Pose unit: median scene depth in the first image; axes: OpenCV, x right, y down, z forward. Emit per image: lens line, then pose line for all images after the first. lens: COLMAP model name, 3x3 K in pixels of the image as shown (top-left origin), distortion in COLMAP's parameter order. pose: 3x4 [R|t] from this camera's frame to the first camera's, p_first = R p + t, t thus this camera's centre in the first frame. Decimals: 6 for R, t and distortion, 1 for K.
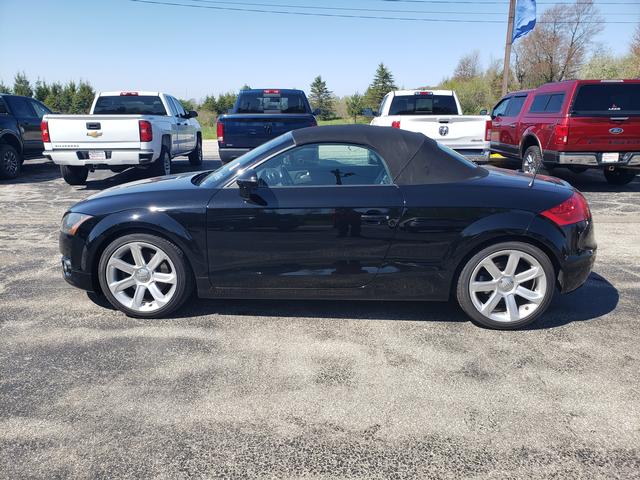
lens RADIAL K [[515.7, 0, 310.3], [0, 515.7, 241.6], [0, 0, 1]] dist [0.036743, 0.002681]
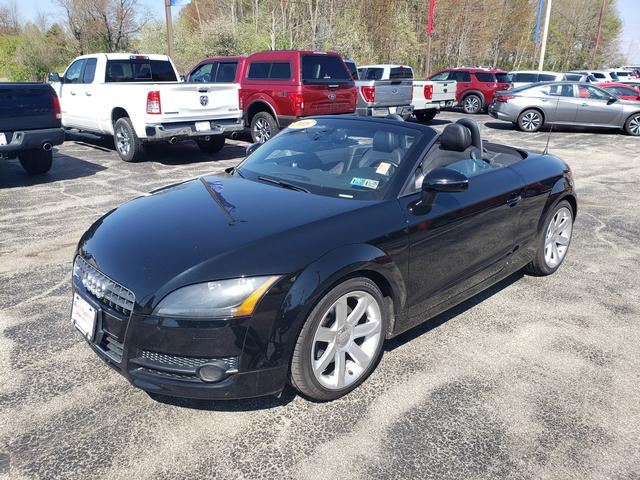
lens RADIAL K [[515.7, 0, 310.3], [0, 515.7, 241.6], [0, 0, 1]] dist [0.036743, 0.002681]
pose [[0.674114, -0.229033, 0.702221, -0.330892], [0.177483, 0.973084, 0.146996, -0.069649], [-0.716987, 0.025540, 0.696618, 0.216822]]
